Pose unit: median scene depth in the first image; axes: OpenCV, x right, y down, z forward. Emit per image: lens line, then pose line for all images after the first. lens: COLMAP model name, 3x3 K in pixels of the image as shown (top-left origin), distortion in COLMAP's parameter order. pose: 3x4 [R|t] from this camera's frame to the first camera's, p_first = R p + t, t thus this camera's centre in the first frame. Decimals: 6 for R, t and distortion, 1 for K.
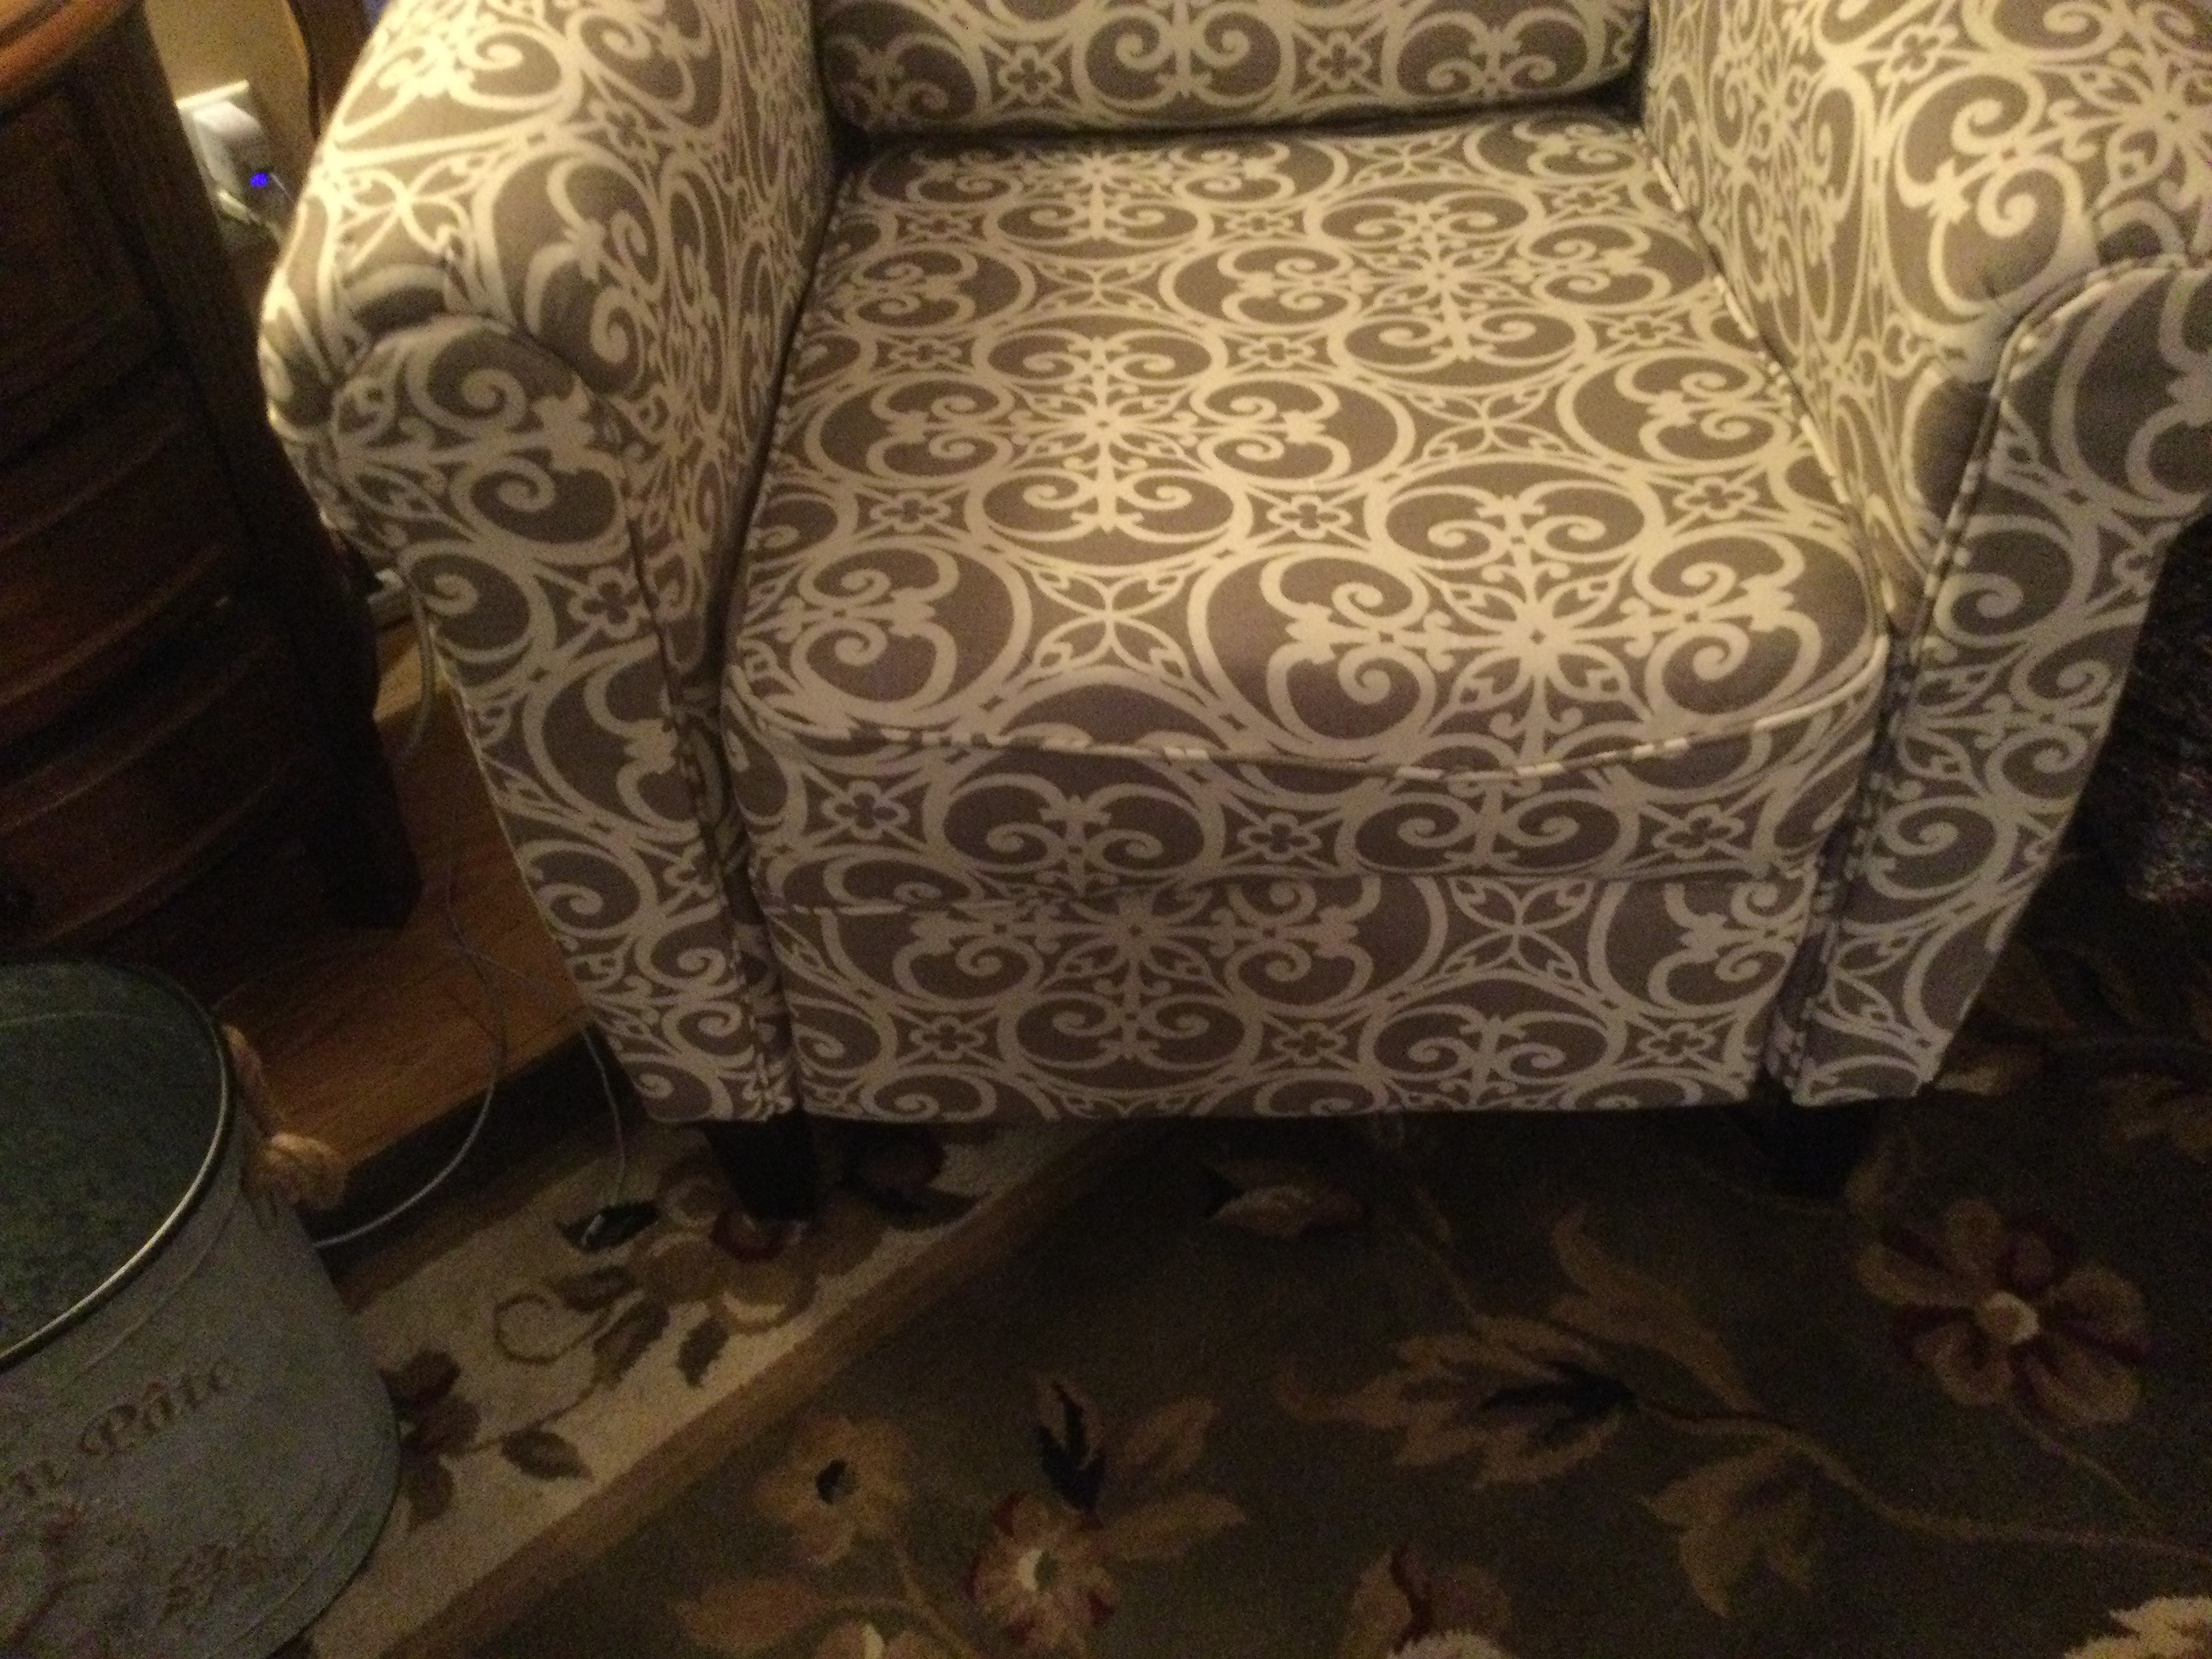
lens RADIAL K [[1988.2, 0, 1104.9], [0, 1988.2, 797.7], [0, 0, 1]] dist [0.037432, -0.085446]
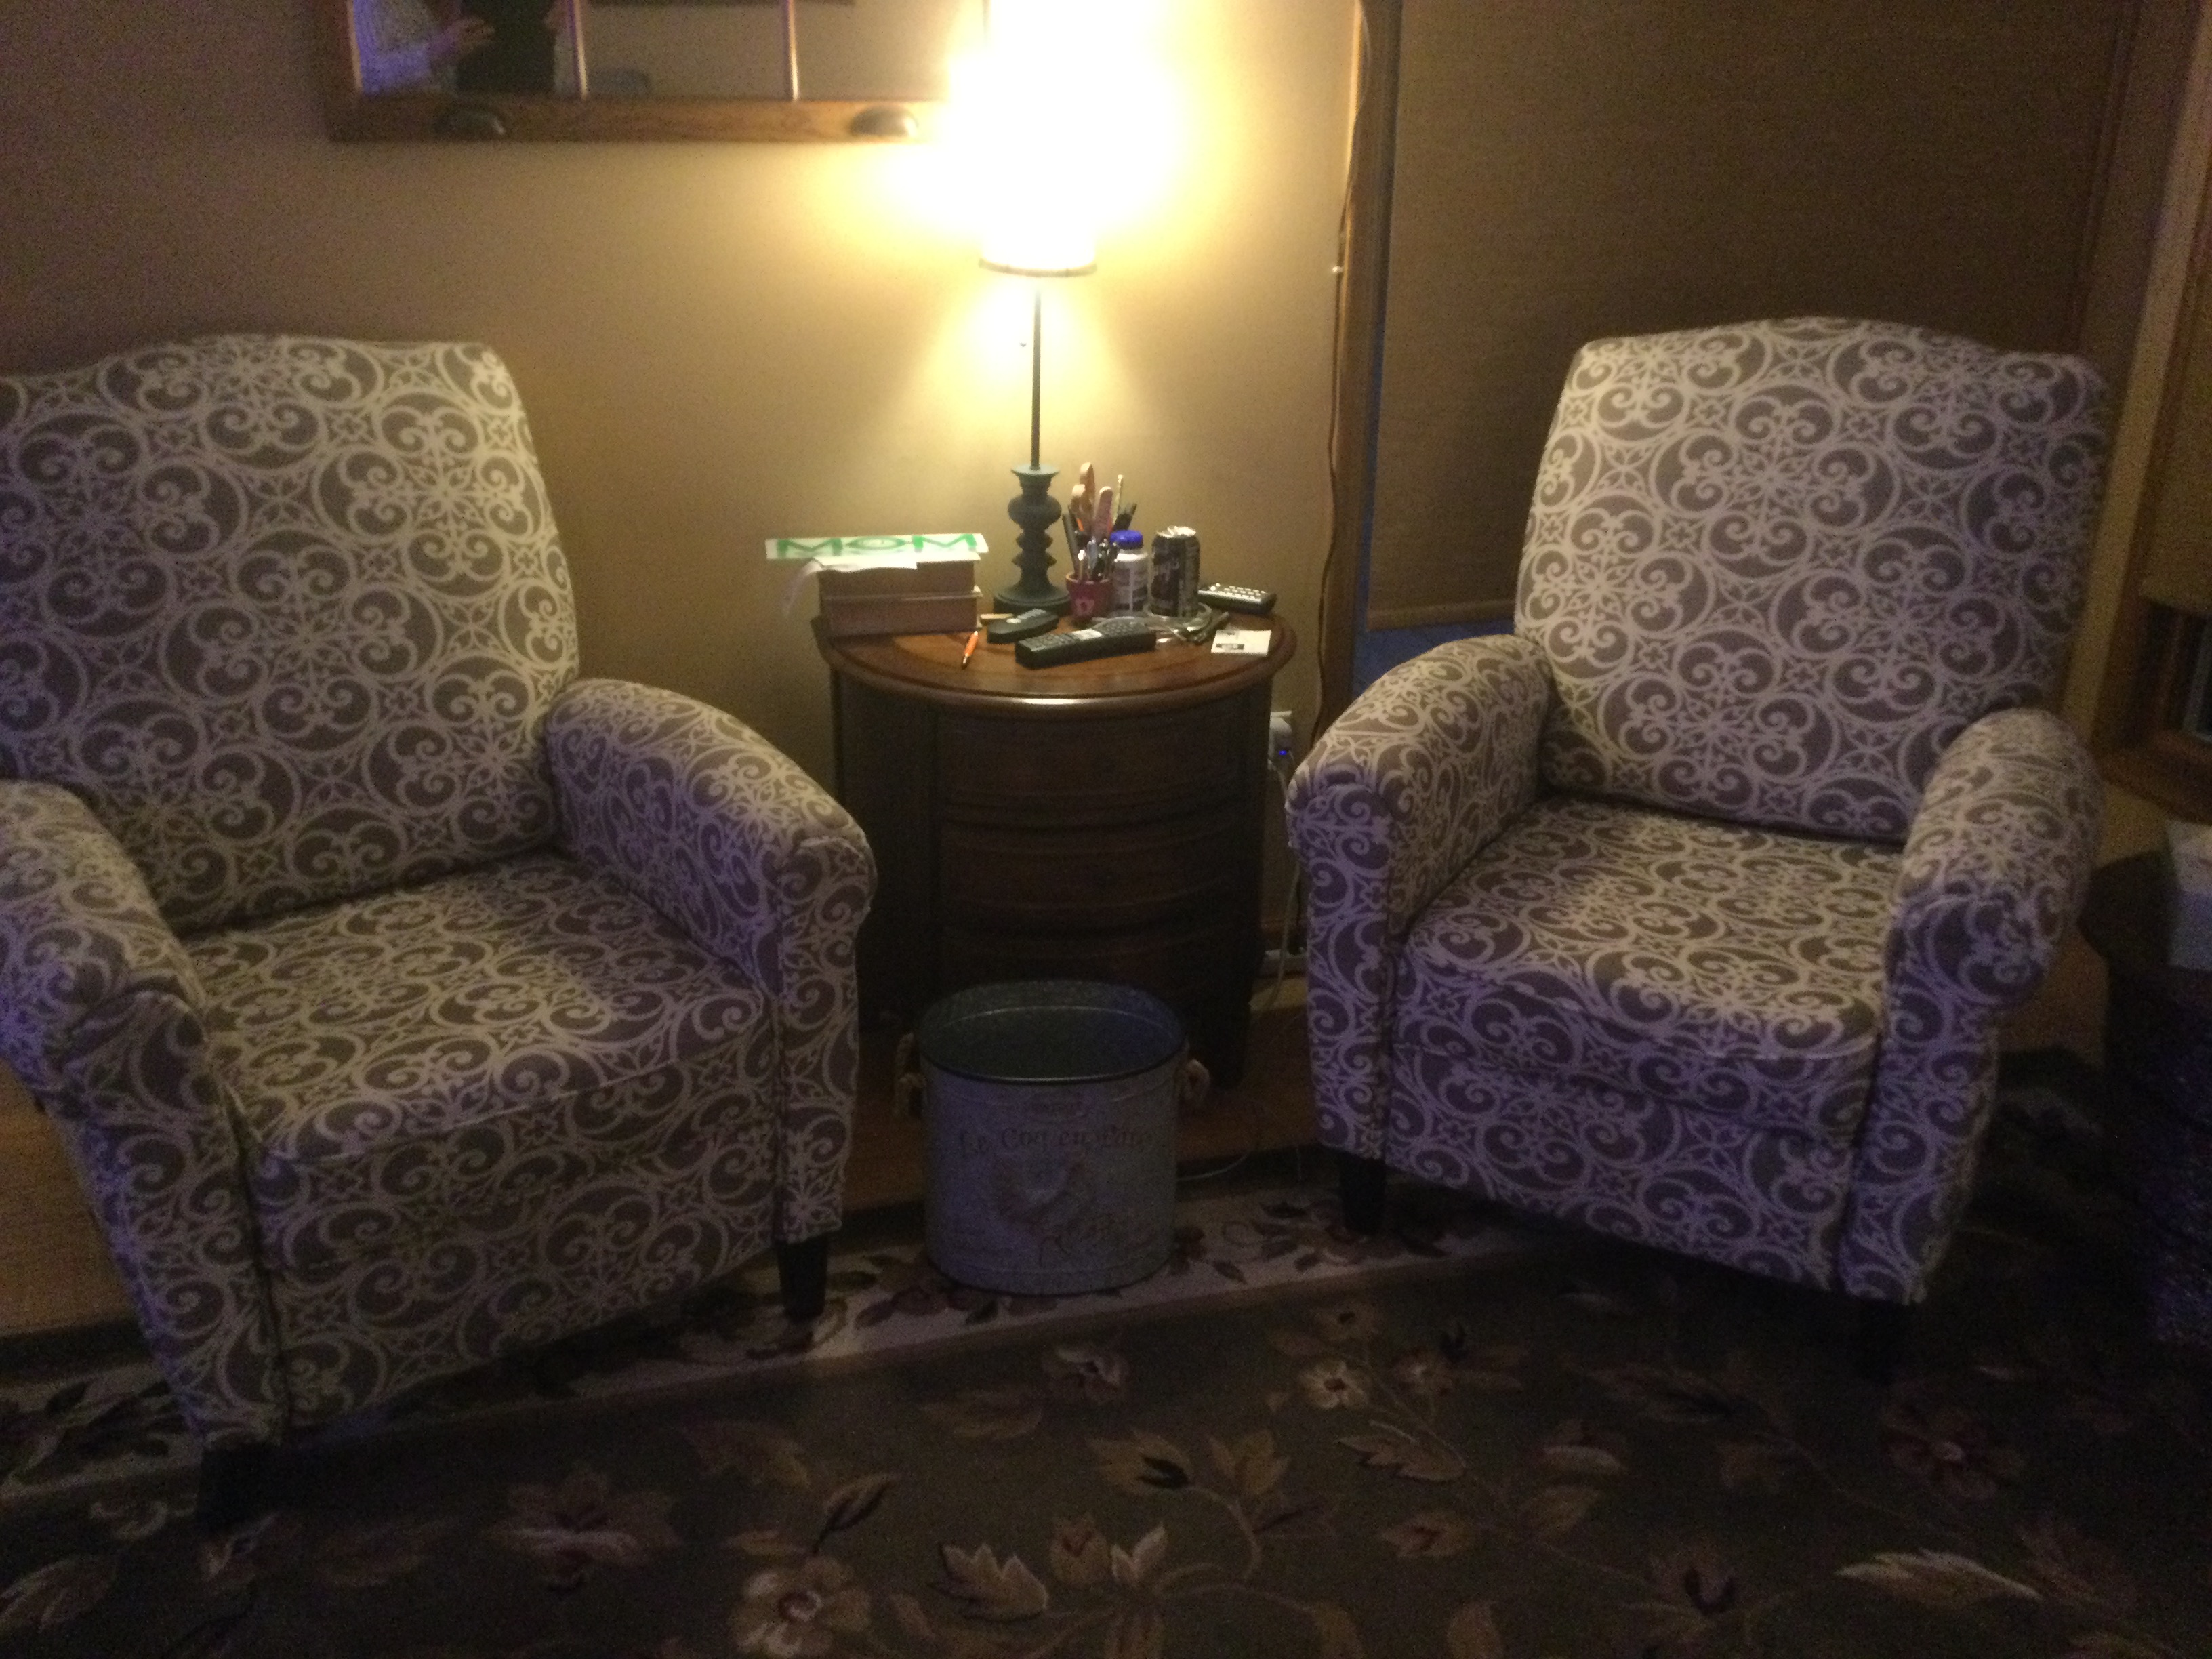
lens RADIAL K [[2016.9, 0, 1106.0], [0, 2016.9, 829.5], [0, 0, 1]] dist [0.251192, -0.160023]
pose [[0.883522, 0.224698, -0.410973, 0.528673], [-0.349427, 0.900494, -0.258866, 0.644706], [0.311912, 0.372319, 0.874122, -1.525723]]
